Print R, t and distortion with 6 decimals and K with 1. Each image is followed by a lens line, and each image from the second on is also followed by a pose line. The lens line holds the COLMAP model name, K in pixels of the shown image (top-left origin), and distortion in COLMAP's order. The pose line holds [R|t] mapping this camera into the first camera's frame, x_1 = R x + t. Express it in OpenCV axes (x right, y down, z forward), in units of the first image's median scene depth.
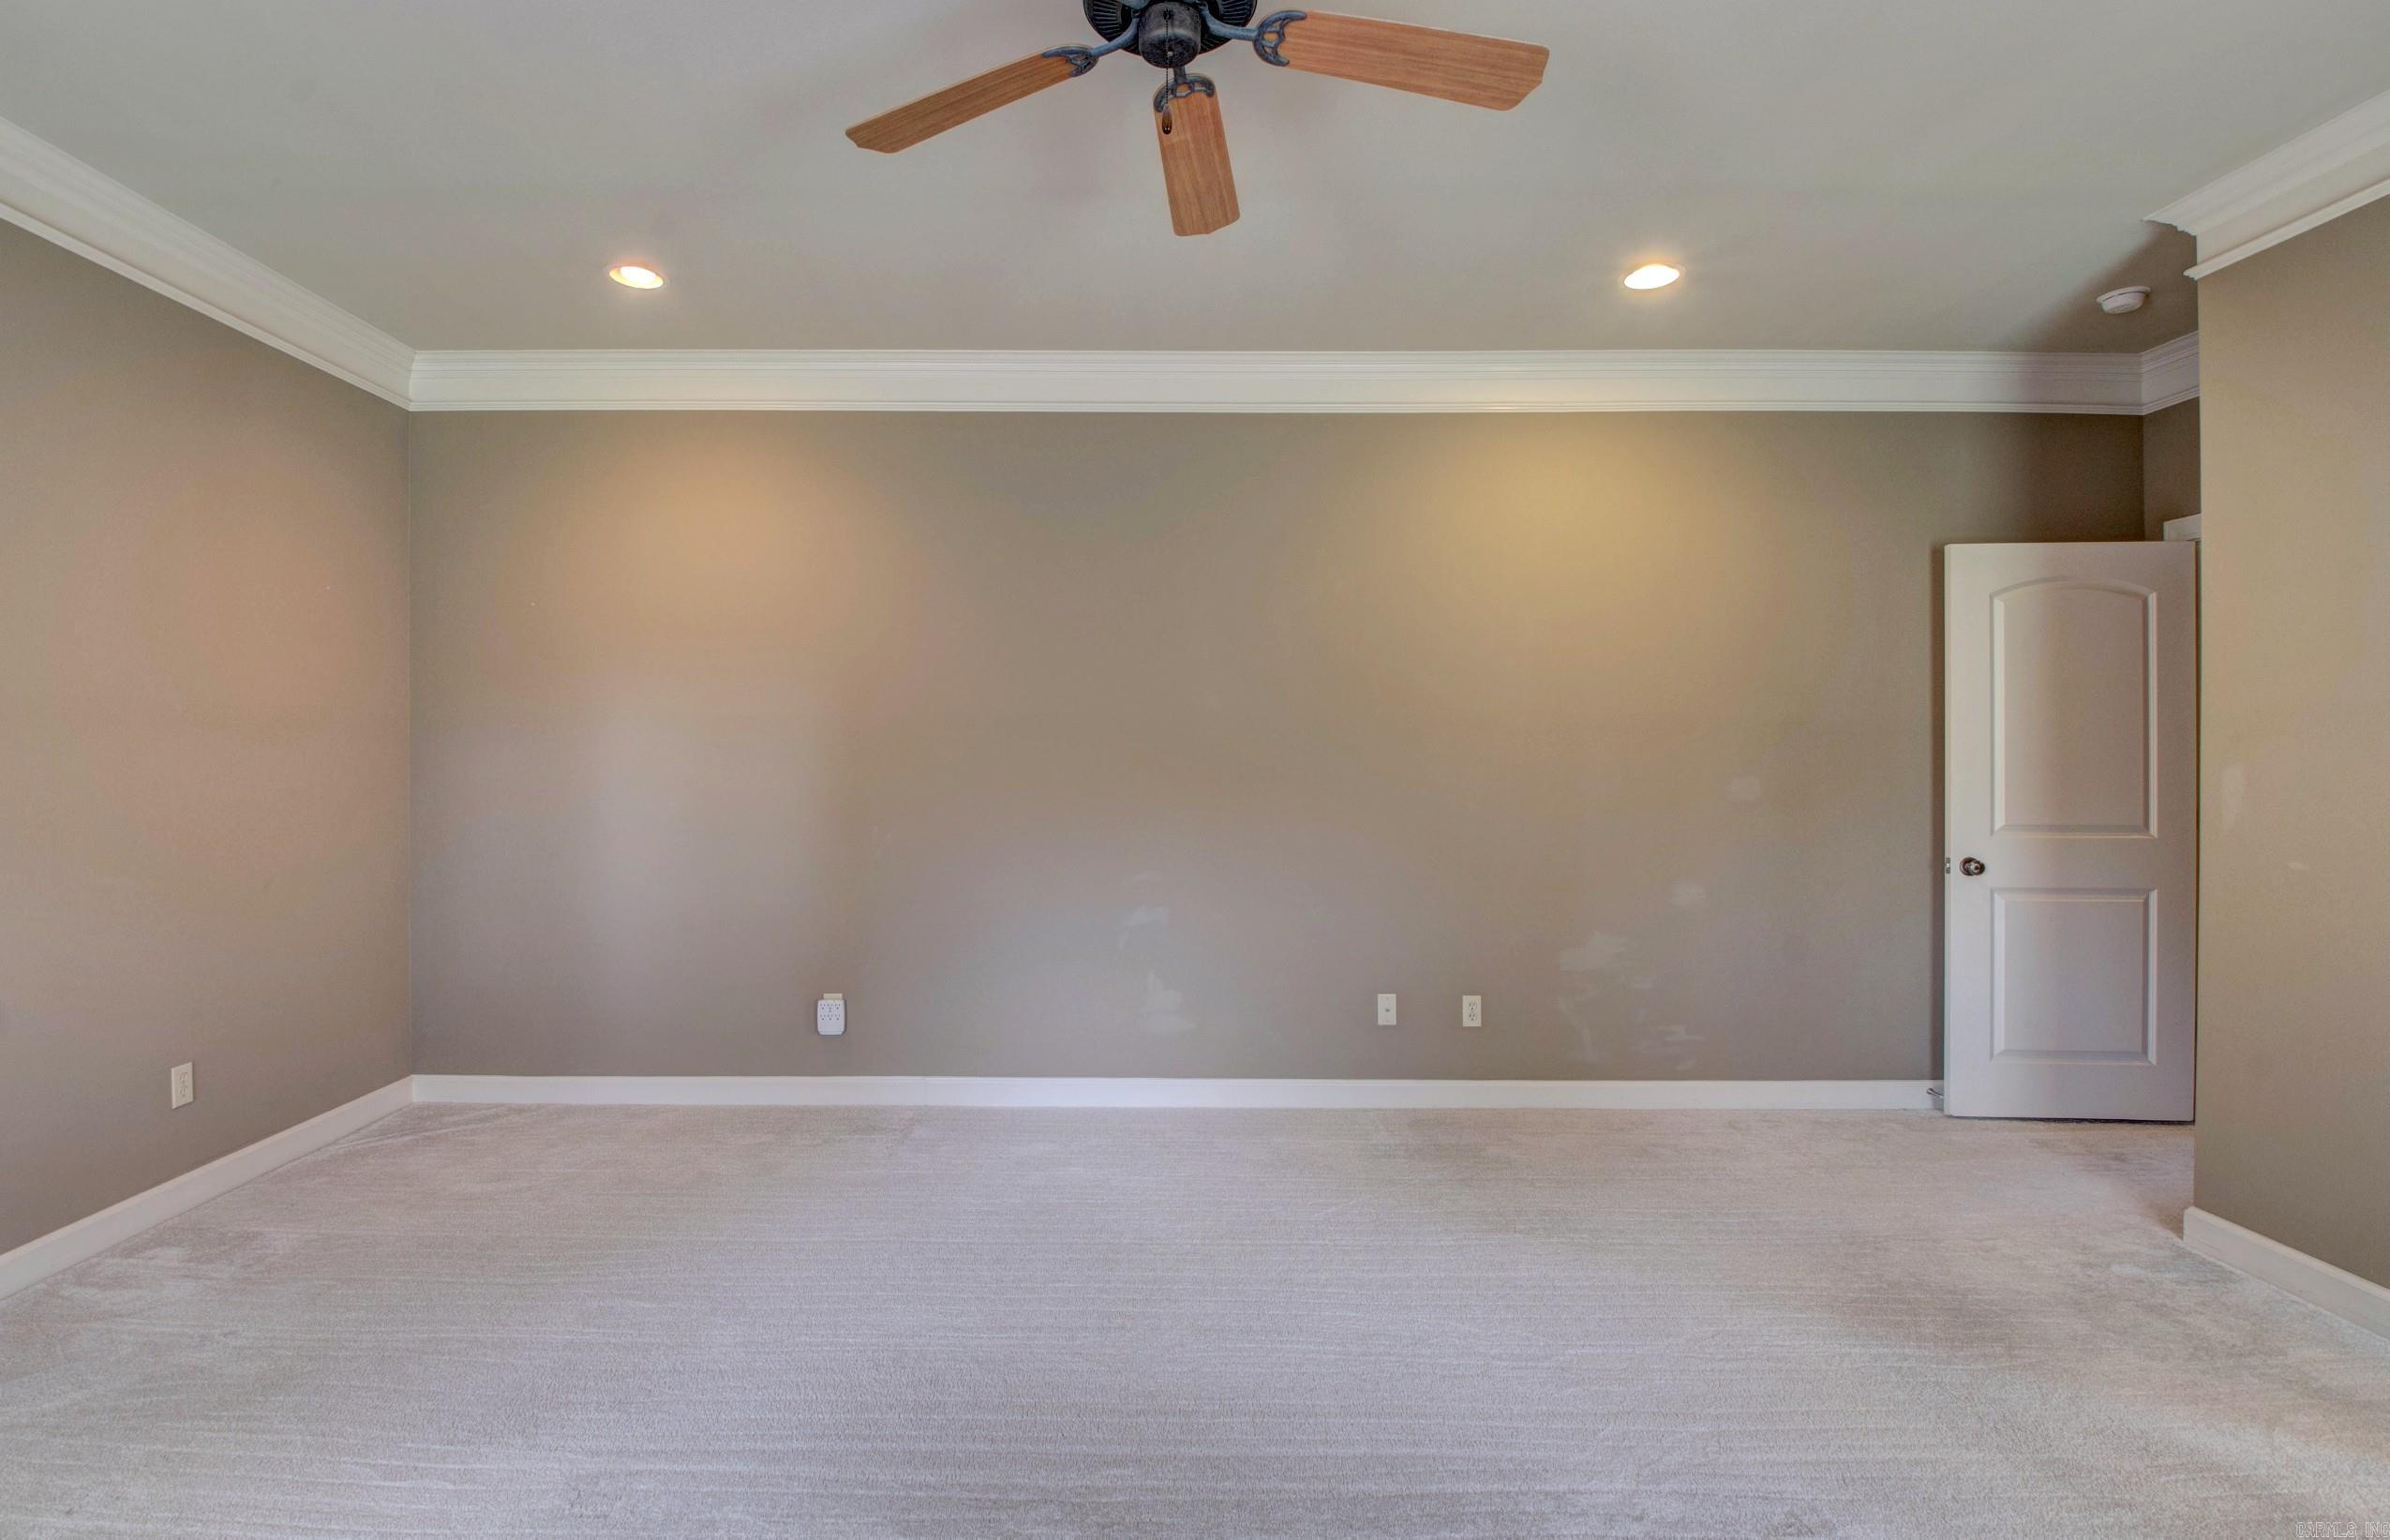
lens RADIAL K [[1192.1, 0, 1192.6], [0, 1192.1, 751.3], [0, 0, 1]] dist [0.045643, -0.042681]
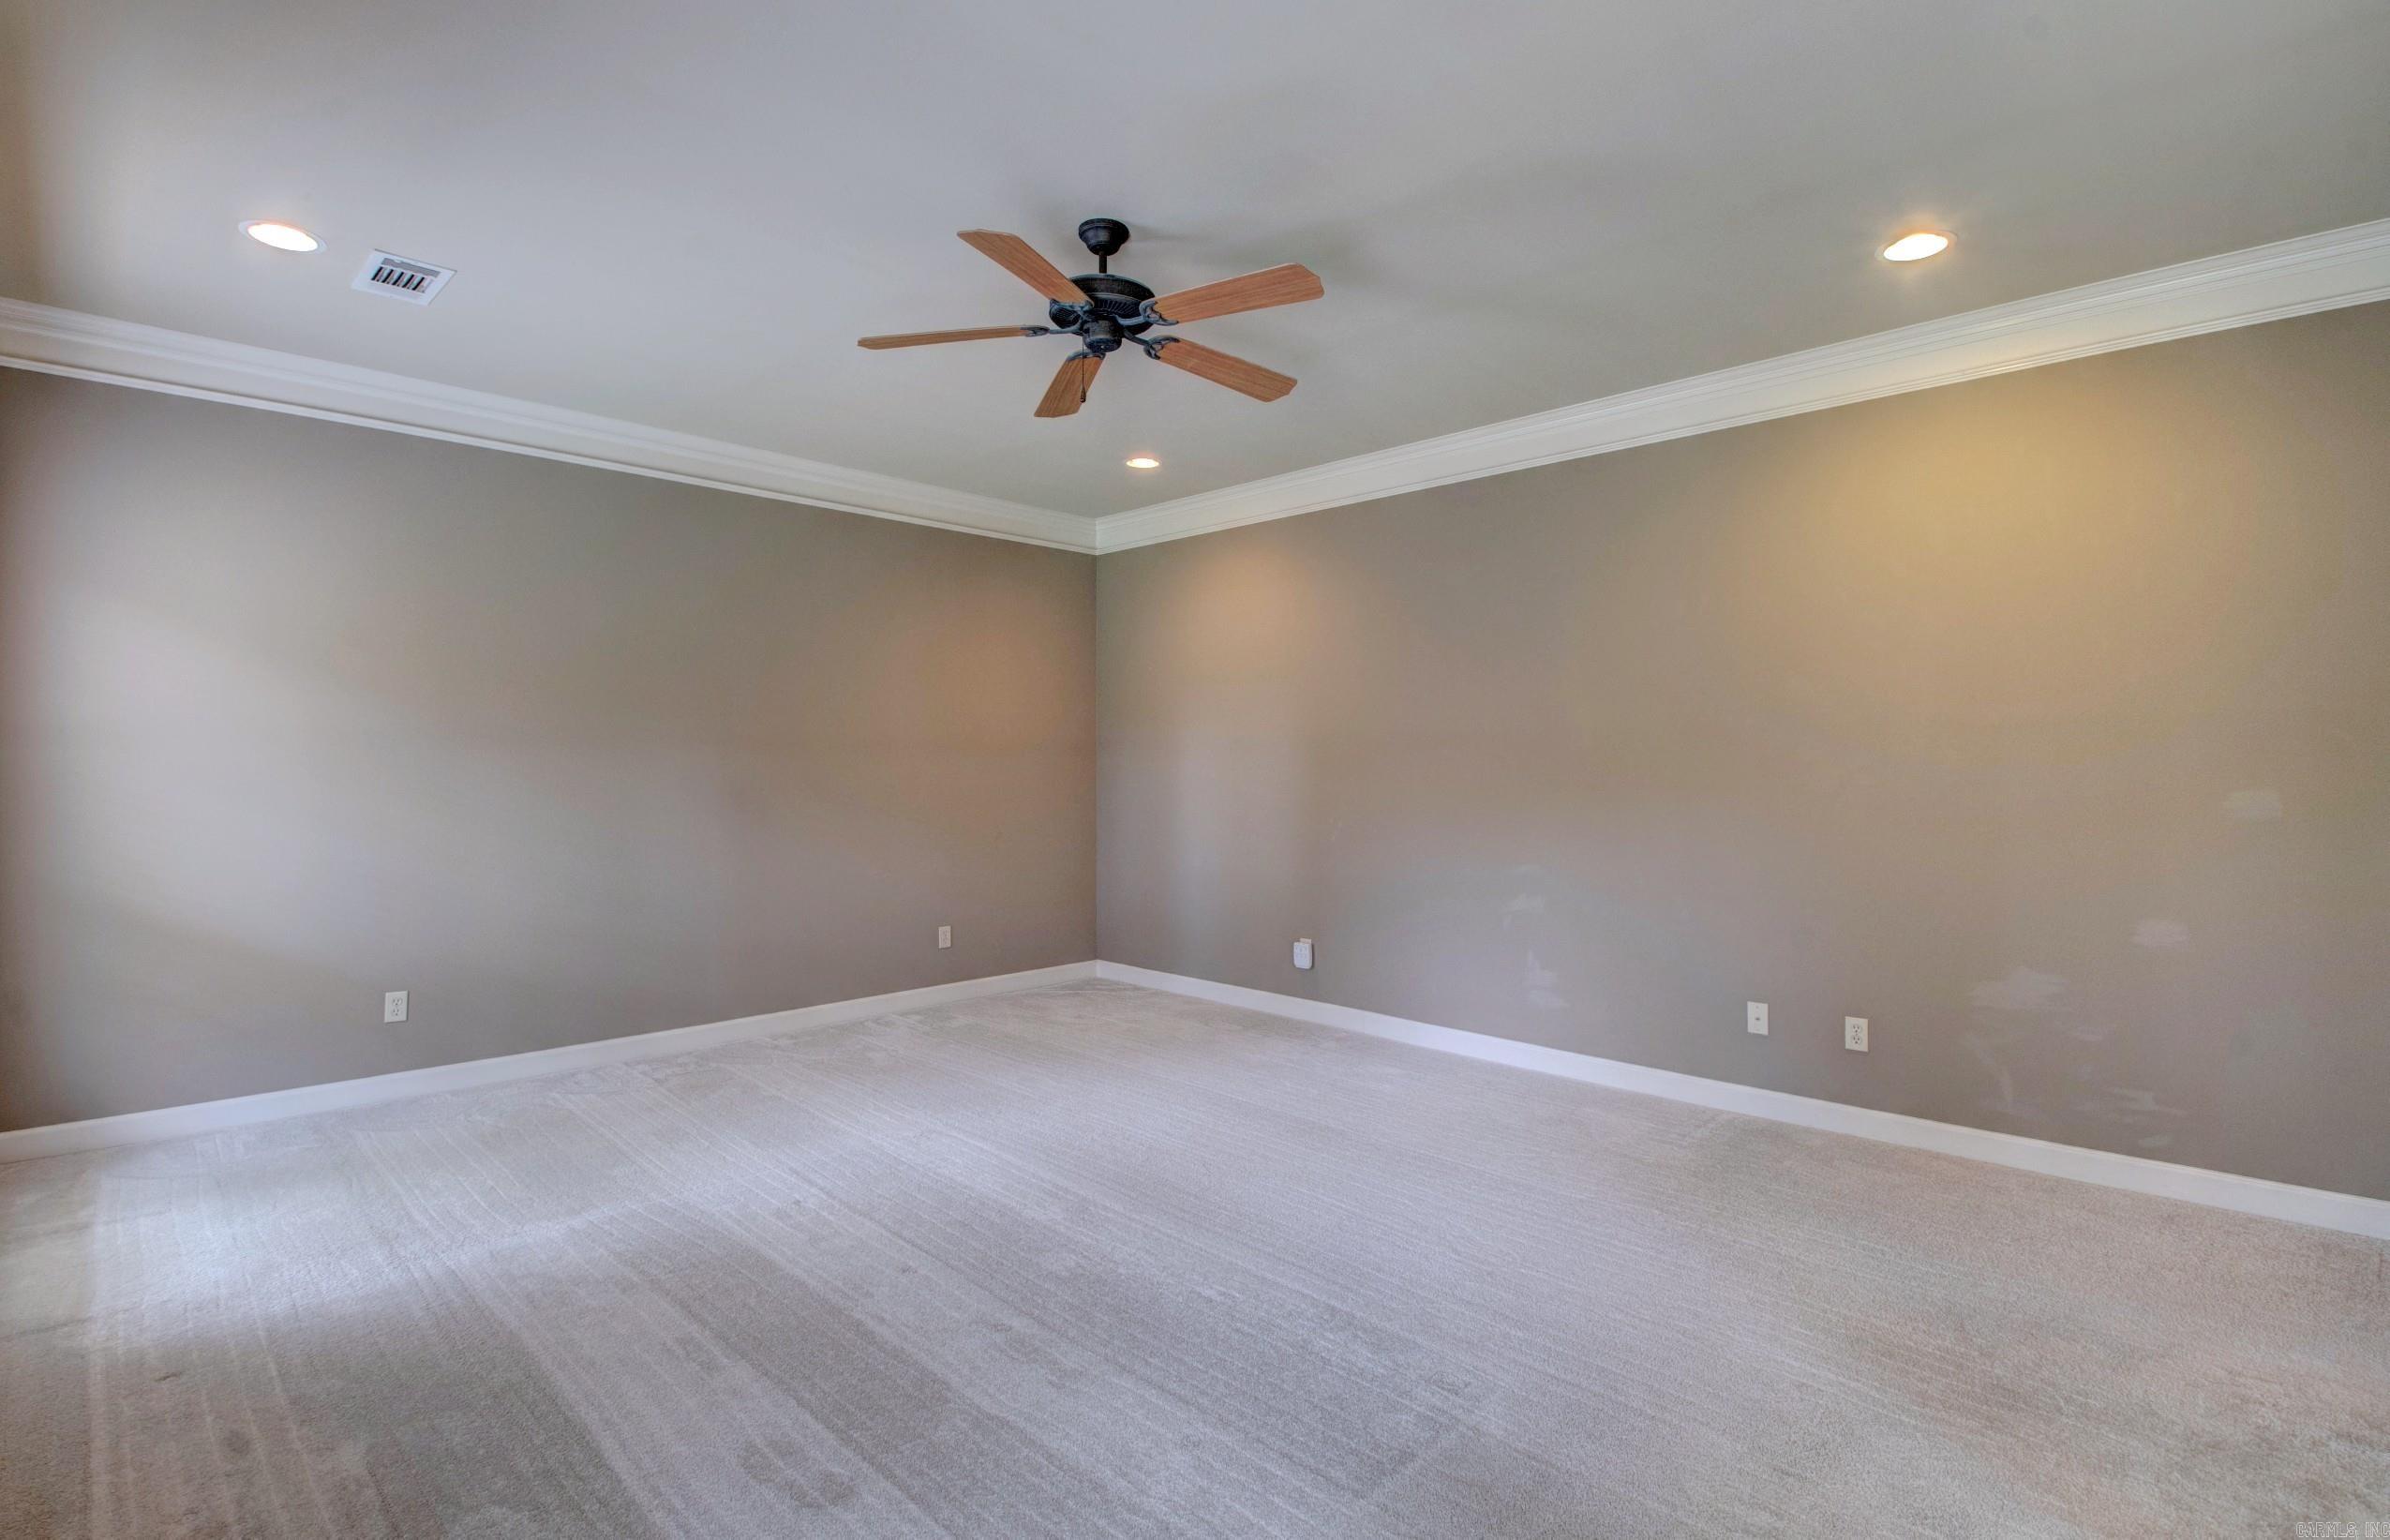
lens RADIAL K [[1113.8, 0, 1191.0], [0, 1113.8, 757.1], [0, 0, 1]] dist [0.020620, -0.034898]
pose [[0.711602, -0.006346, -0.702554, 0.481828], [0.005554, 0.999979, -0.003407, -0.000907], [0.702561, -0.001477, 0.711622, 0.007151]]
